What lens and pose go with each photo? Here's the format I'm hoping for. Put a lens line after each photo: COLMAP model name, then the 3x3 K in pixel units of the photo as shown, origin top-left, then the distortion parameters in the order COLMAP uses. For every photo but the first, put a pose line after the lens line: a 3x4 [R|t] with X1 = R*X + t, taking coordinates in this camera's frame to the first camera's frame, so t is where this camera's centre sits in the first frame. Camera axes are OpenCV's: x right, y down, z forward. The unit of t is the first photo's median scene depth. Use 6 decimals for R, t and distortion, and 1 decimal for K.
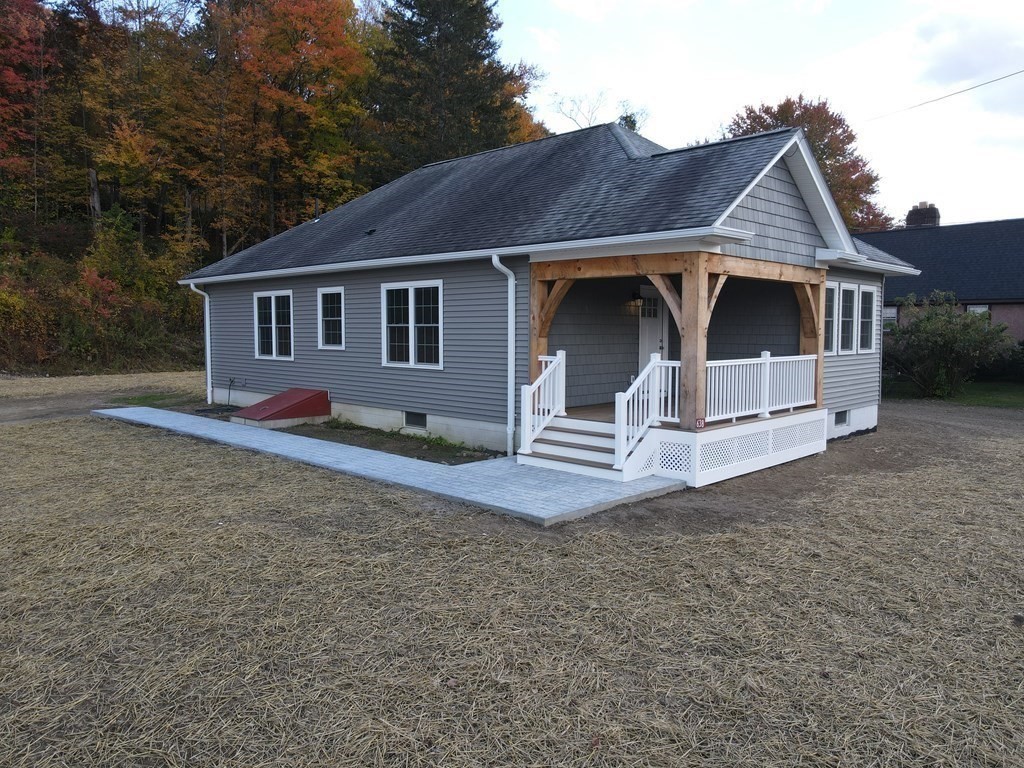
lens RADIAL K [[749.8, 0, 510.3], [0, 749.8, 379.3], [0, 0, 1]] dist [0.015545, -0.003429]
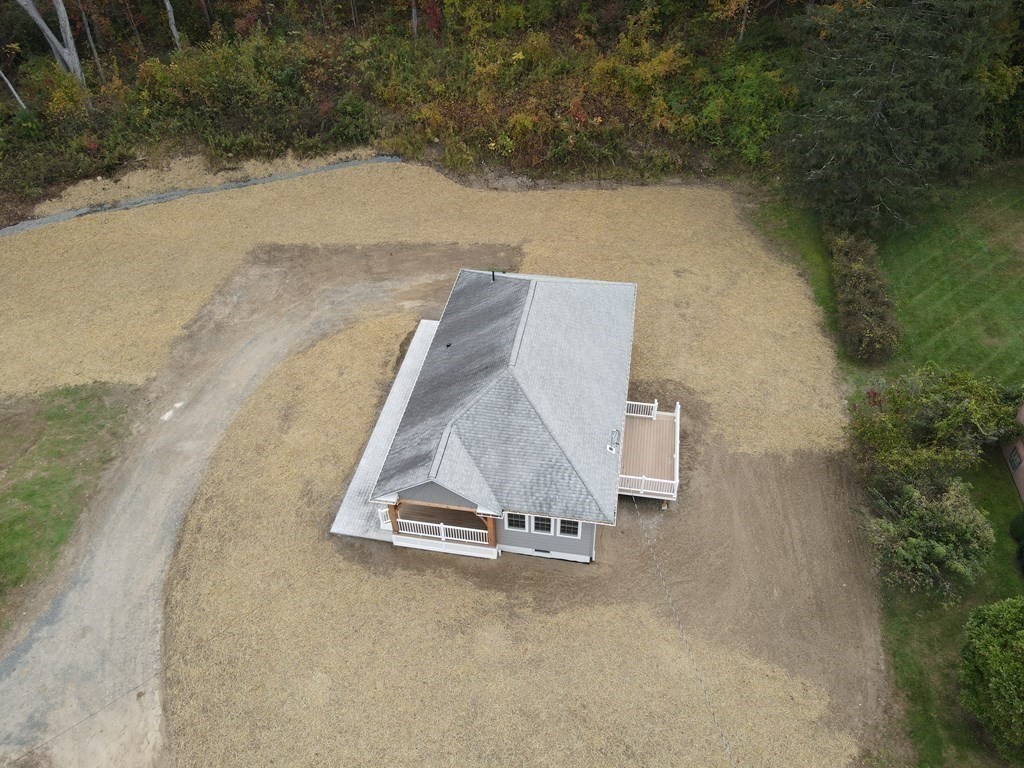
lens RADIAL K [[748.1, 0, 510.9], [0, 748.1, 381.9], [0, 0, 1]] dist [0.006879, 0.014130]
pose [[0.562807, 0.548406, -0.618465, 1.449698], [-0.037717, 0.764473, 0.643551, -1.675642], [0.825727, -0.338869, 0.450935, 0.154248]]
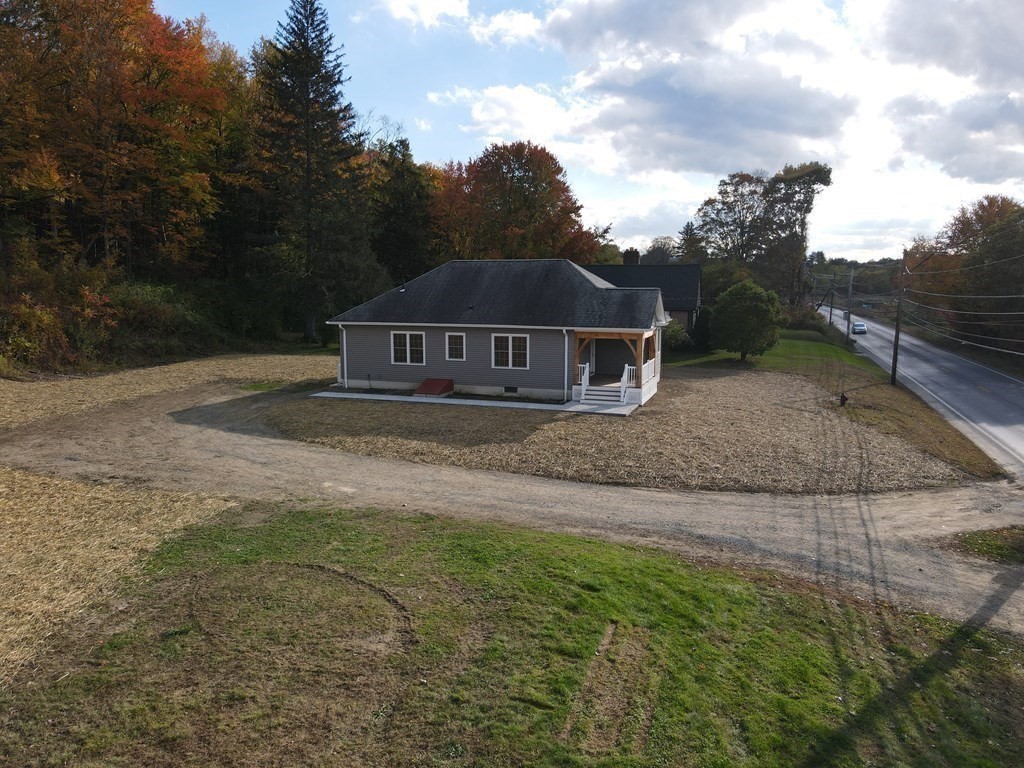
lens RADIAL K [[749.8, 0, 510.3], [0, 749.8, 379.3], [0, 0, 1]] dist [0.015545, -0.003429]
pose [[0.906791, -0.056823, 0.417733, -1.134468], [0.030890, 0.997167, 0.068588, -0.146506], [-0.420447, -0.049292, 0.905977, -1.194926]]
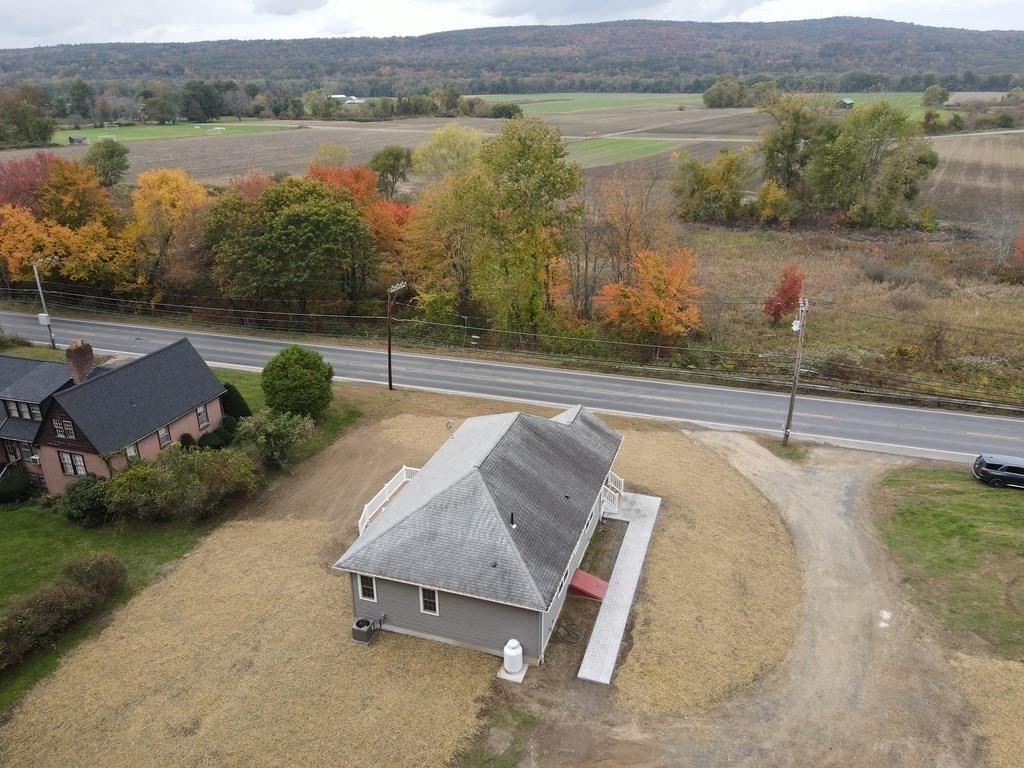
lens RADIAL K [[748.1, 0, 510.9], [0, 748.1, 381.9], [0, 0, 1]] dist [0.006879, 0.014130]
pose [[-0.436549, -0.335514, 0.834778, -2.038341], [0.070140, 0.912345, 0.403369, -1.554852], [-0.896942, 0.234642, -0.374751, 2.099000]]
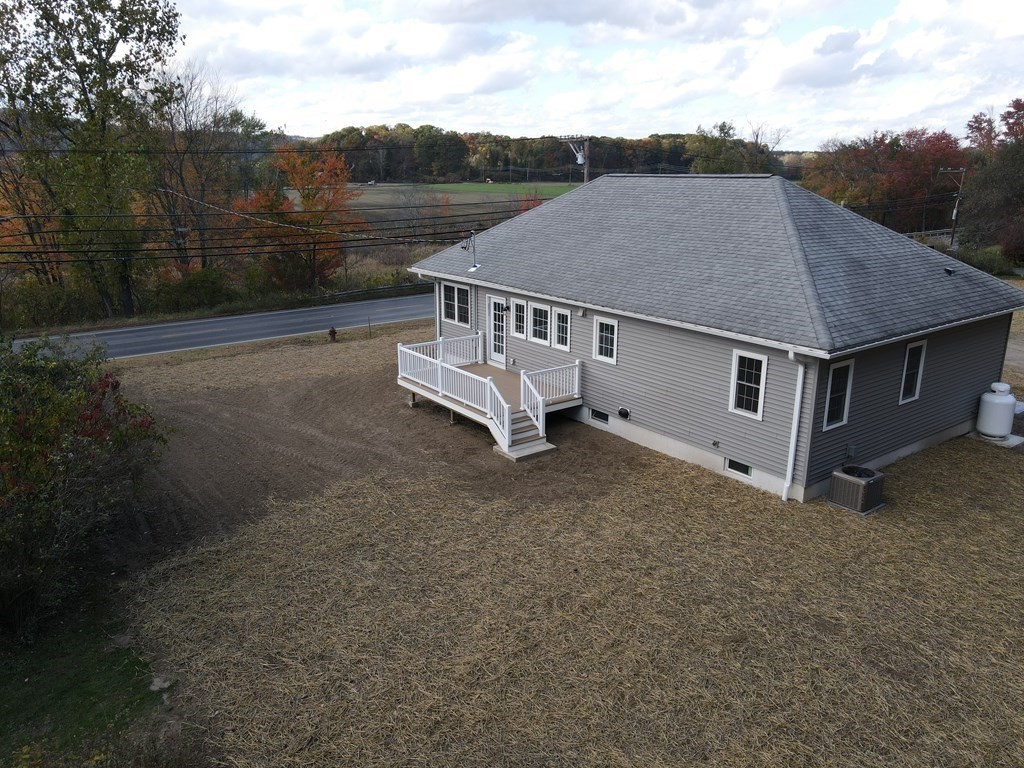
lens RADIAL K [[749.8, 0, 510.3], [0, 749.8, 379.3], [0, 0, 1]] dist [0.015545, -0.003429]
pose [[-0.985949, -0.040349, 0.162102, 0.069352], [0.016426, 0.942273, 0.334444, -0.501295], [-0.166239, 0.332407, -0.928370, 2.808770]]
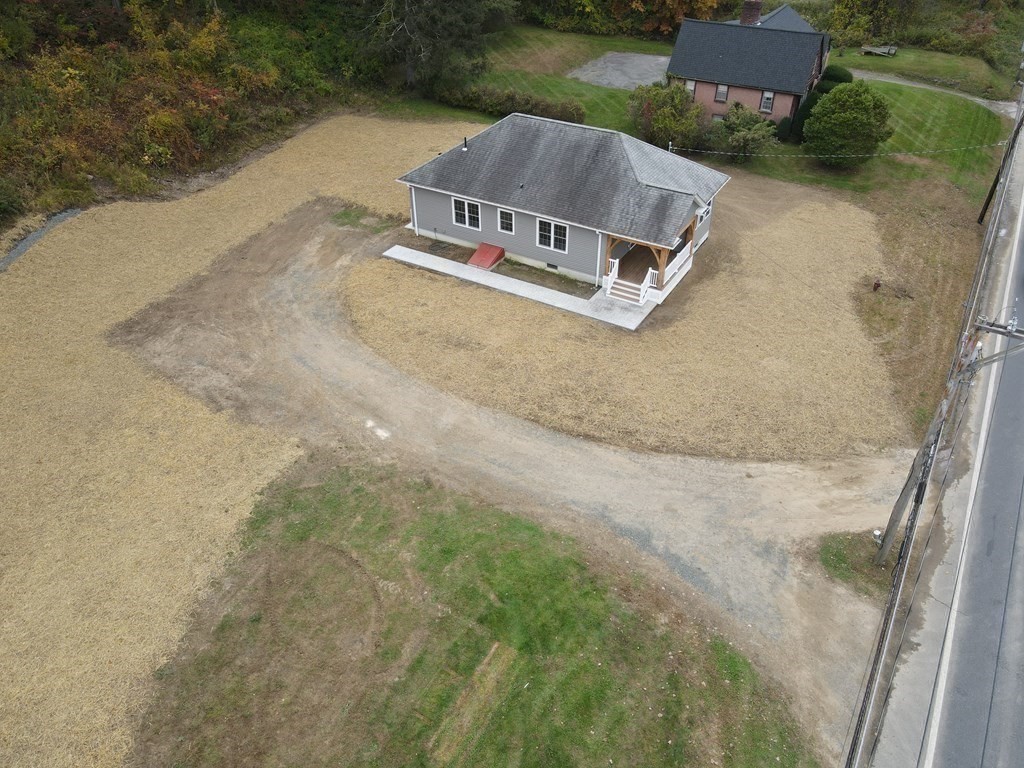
lens RADIAL K [[751.9, 0, 510.2], [0, 751.9, 380.2], [0, 0, 1]] dist [-0.004297, 0.037392]
pose [[0.973595, -0.146526, 0.175052, -0.810292], [0.026723, 0.834701, 0.550055, -1.104913], [-0.226713, -0.530853, 0.816576, -1.416430]]
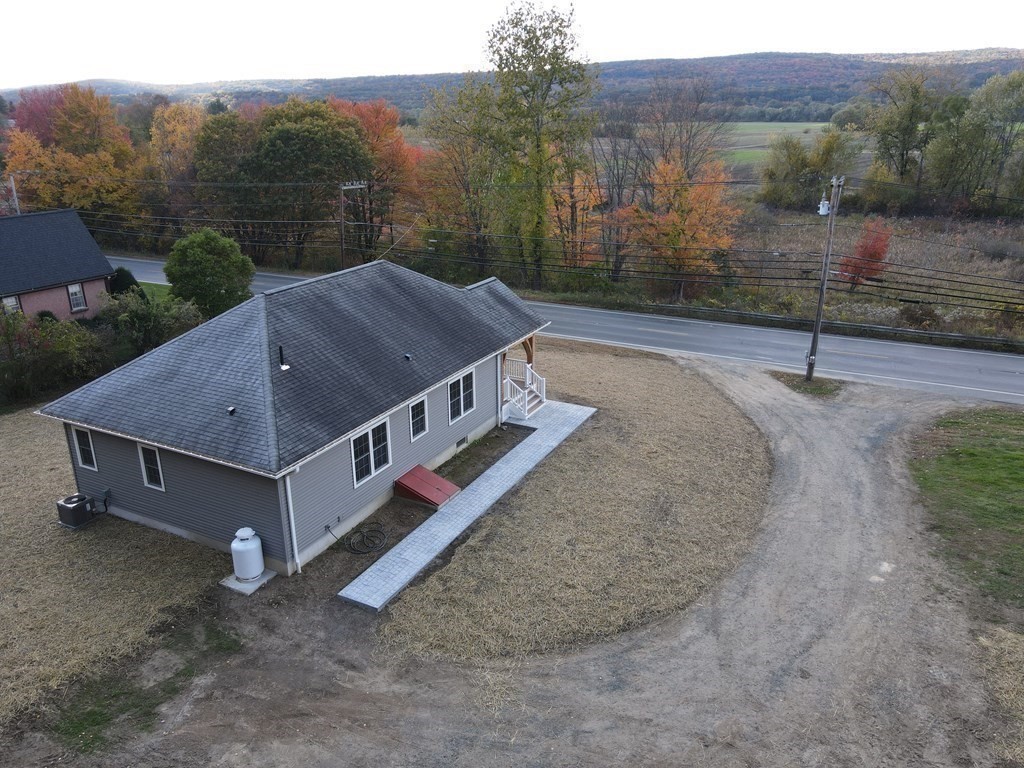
lens RADIAL K [[749.8, 0, 510.3], [0, 749.8, 379.3], [0, 0, 1]] dist [0.015545, -0.003429]
pose [[-0.290410, -0.318017, 0.902512, -1.818498], [0.072317, 0.933169, 0.352089, -0.751220], [-0.954166, 0.167517, -0.248003, 1.317265]]
